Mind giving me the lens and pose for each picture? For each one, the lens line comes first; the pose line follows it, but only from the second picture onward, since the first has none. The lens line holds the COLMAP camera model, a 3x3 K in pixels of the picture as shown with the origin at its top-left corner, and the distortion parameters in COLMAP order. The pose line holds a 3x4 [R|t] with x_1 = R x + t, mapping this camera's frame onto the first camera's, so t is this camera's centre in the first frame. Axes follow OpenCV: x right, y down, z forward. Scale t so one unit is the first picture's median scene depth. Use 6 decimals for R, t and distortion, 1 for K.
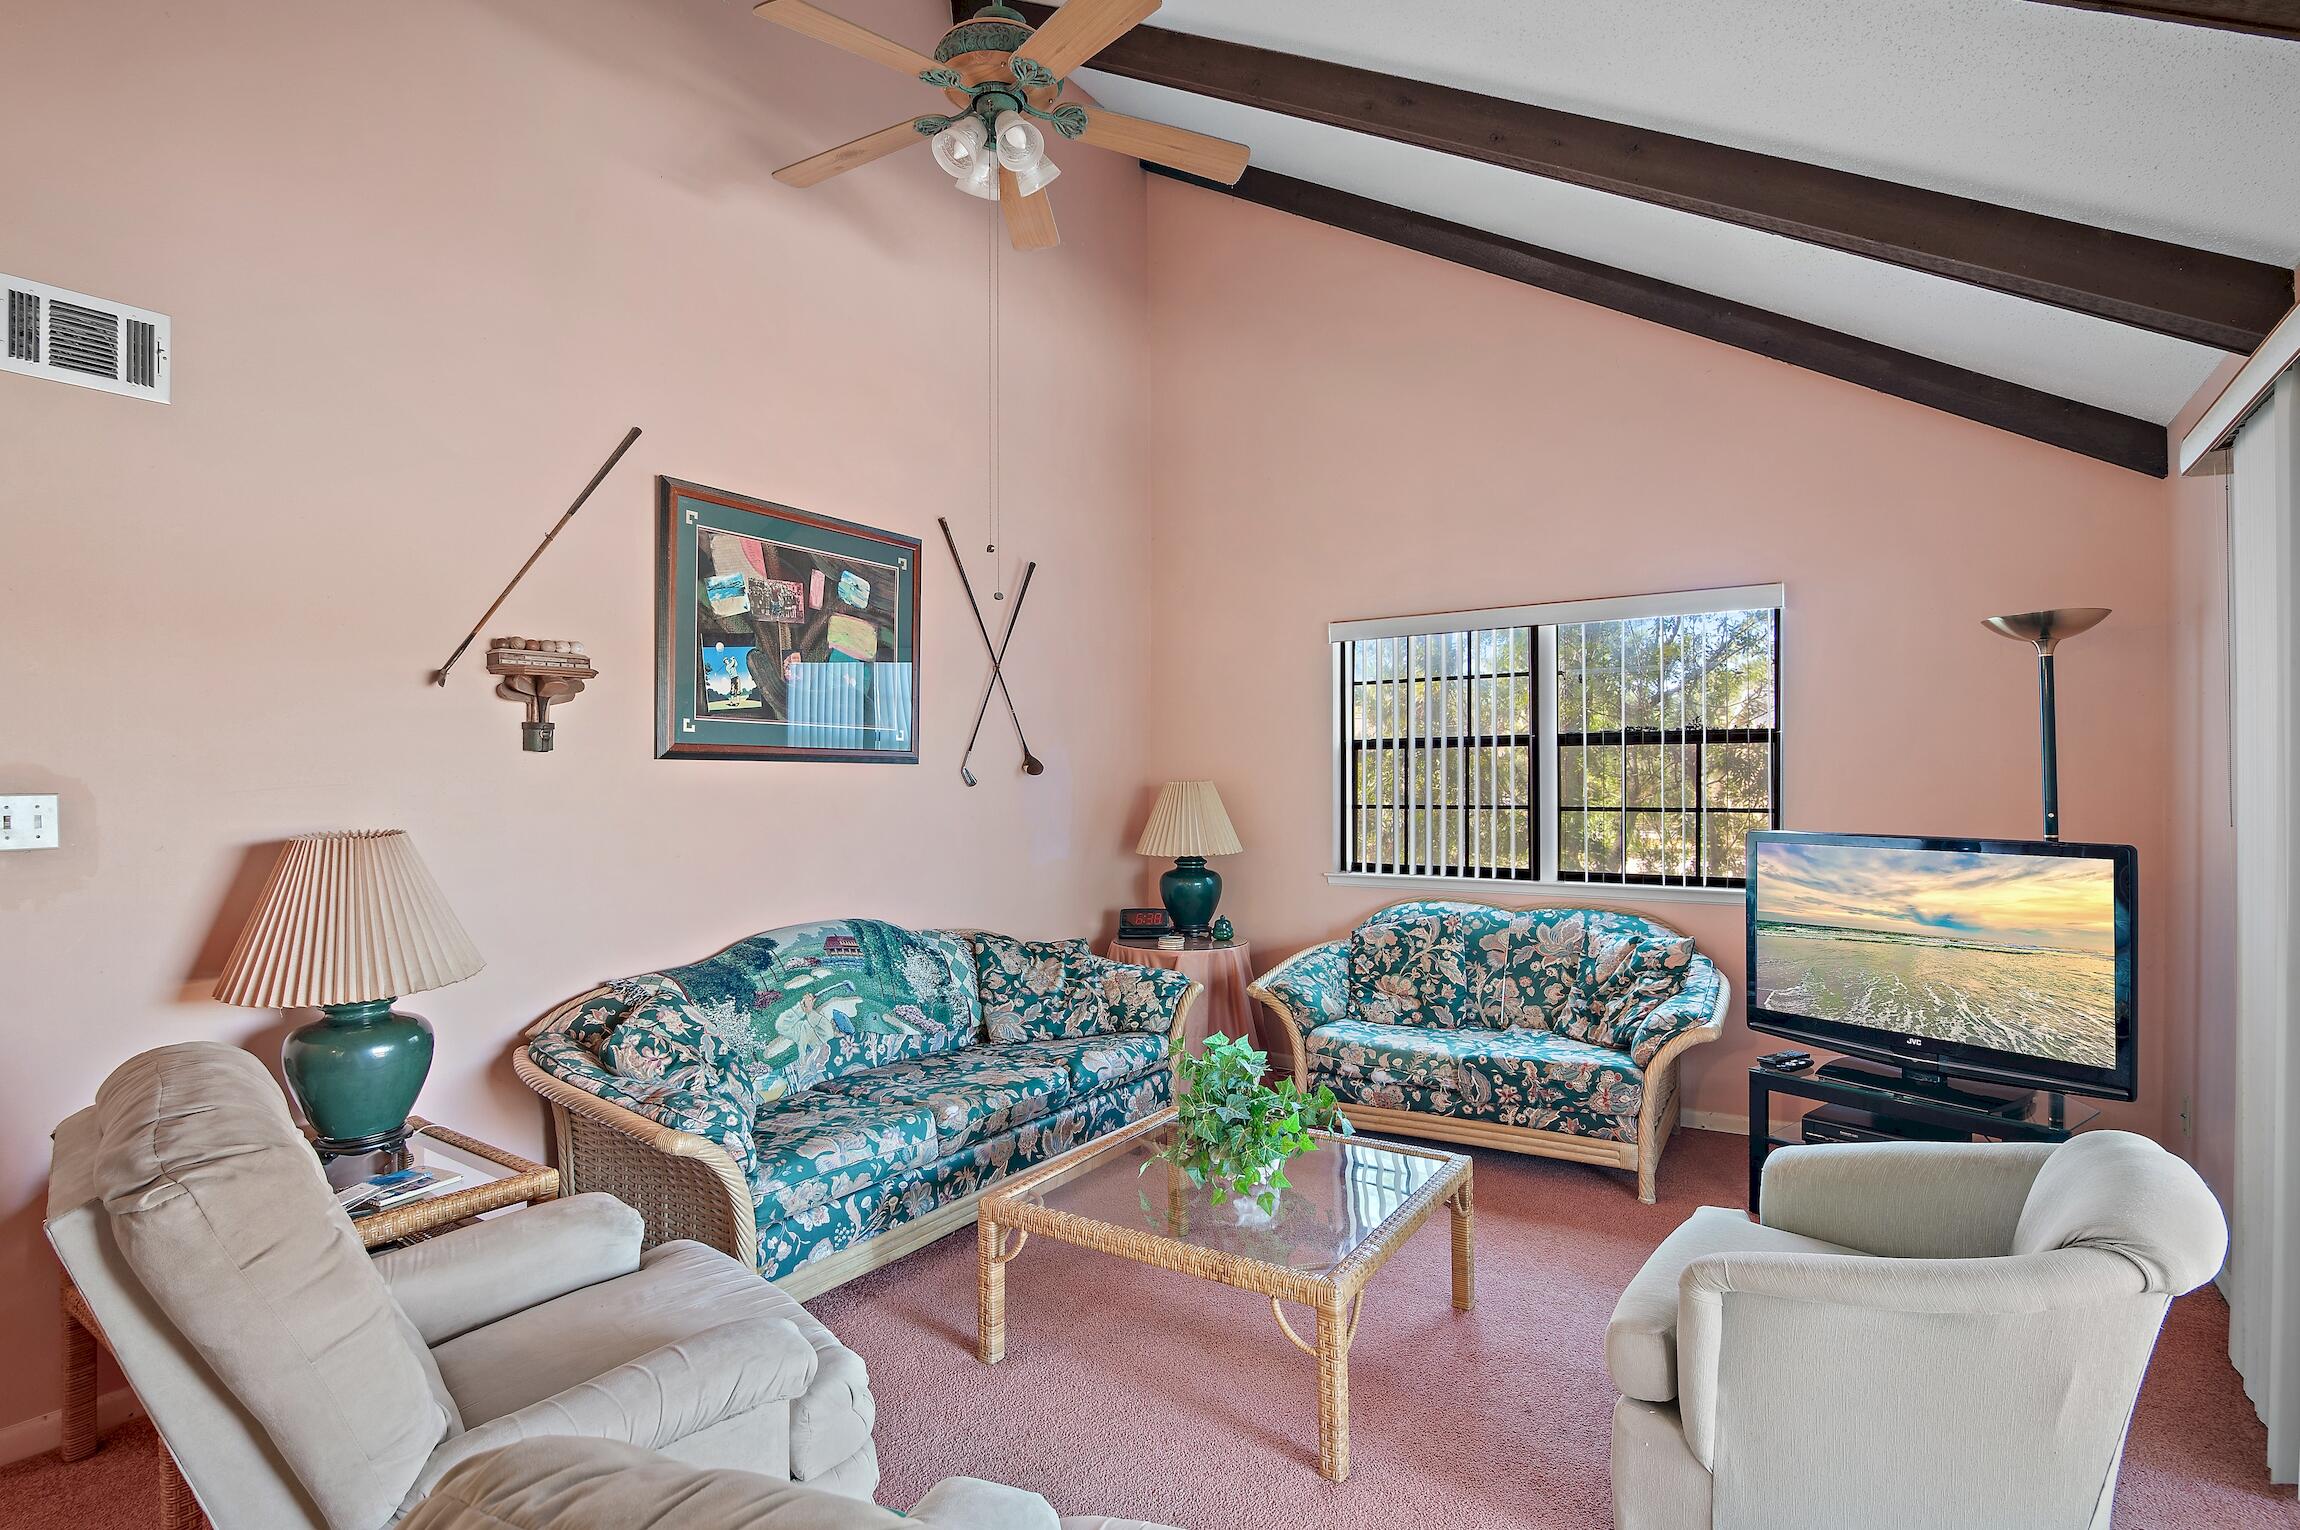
lens RADIAL K [[1210.6, 0, 1105.7], [0, 1210.6, 759.0], [0, 0, 1]] dist [0.003431, 0.000590]
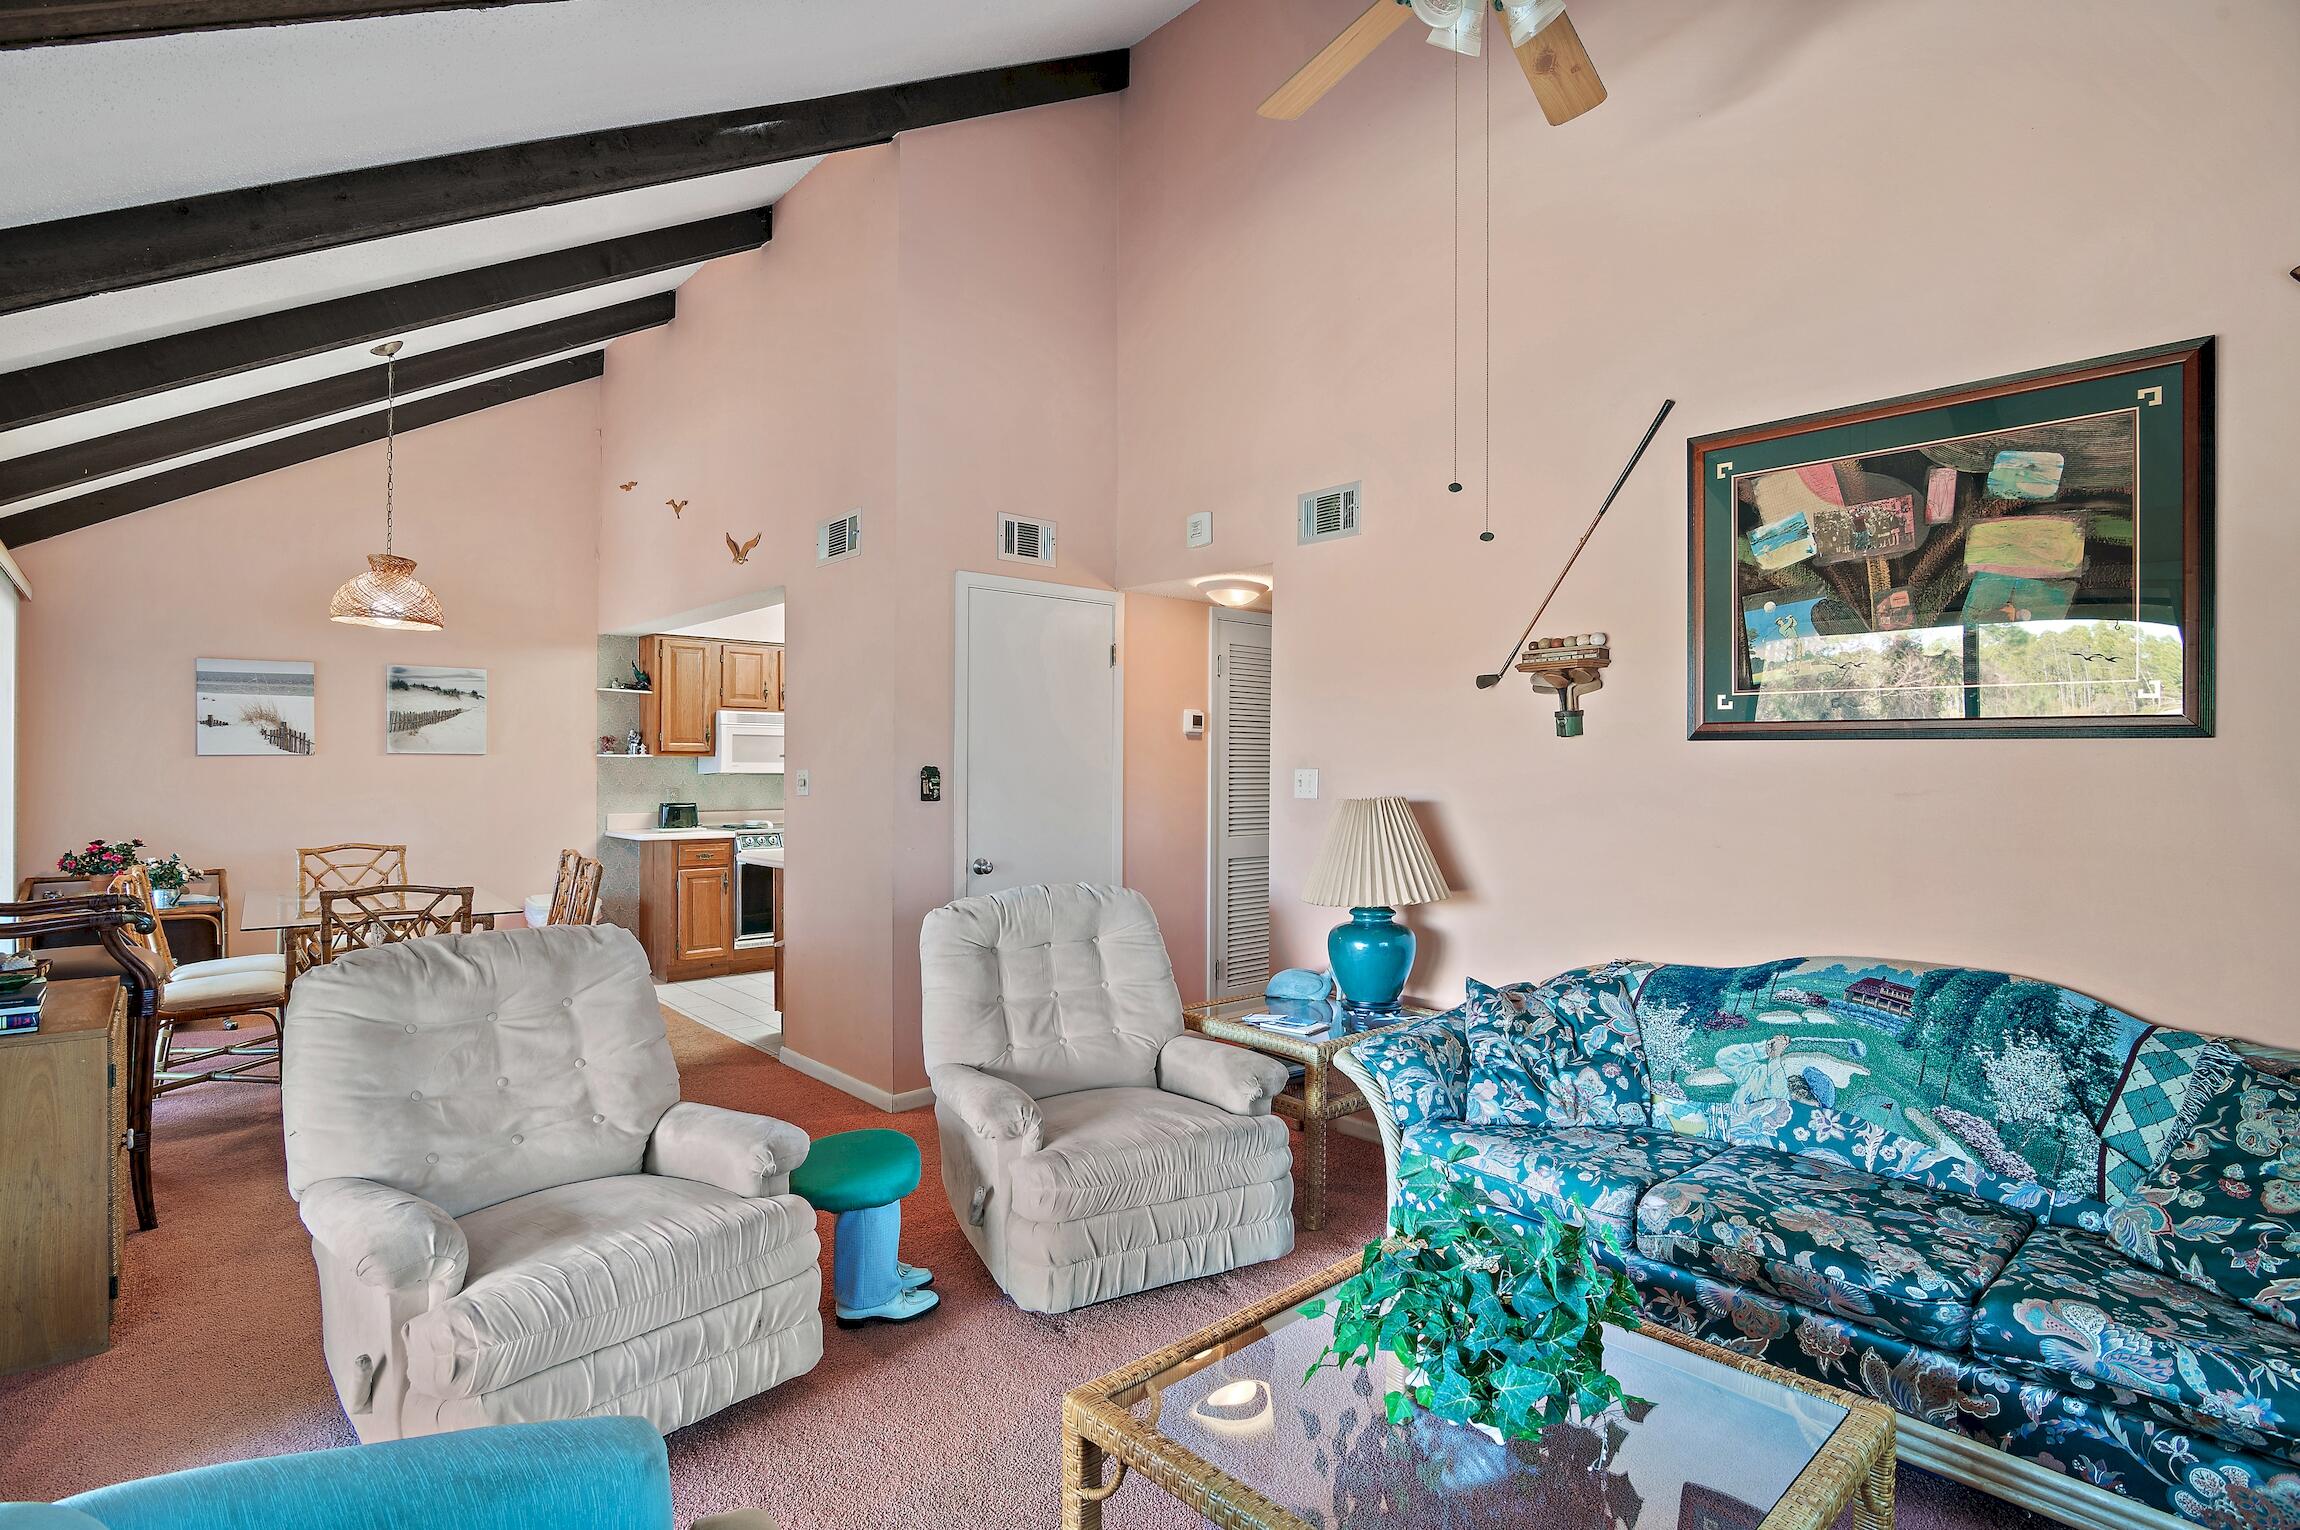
lens RADIAL K [[1118.2, 0, 1141.1], [0, 1118.2, 757.8], [0, 0, 1]] dist [-0.020518, 0.000520]
pose [[-0.256278, -0.005787, -0.966586, 0.557369], [0.008887, 0.999926, -0.008343, 0.016413], [0.966562, -0.010728, -0.256207, 0.784257]]
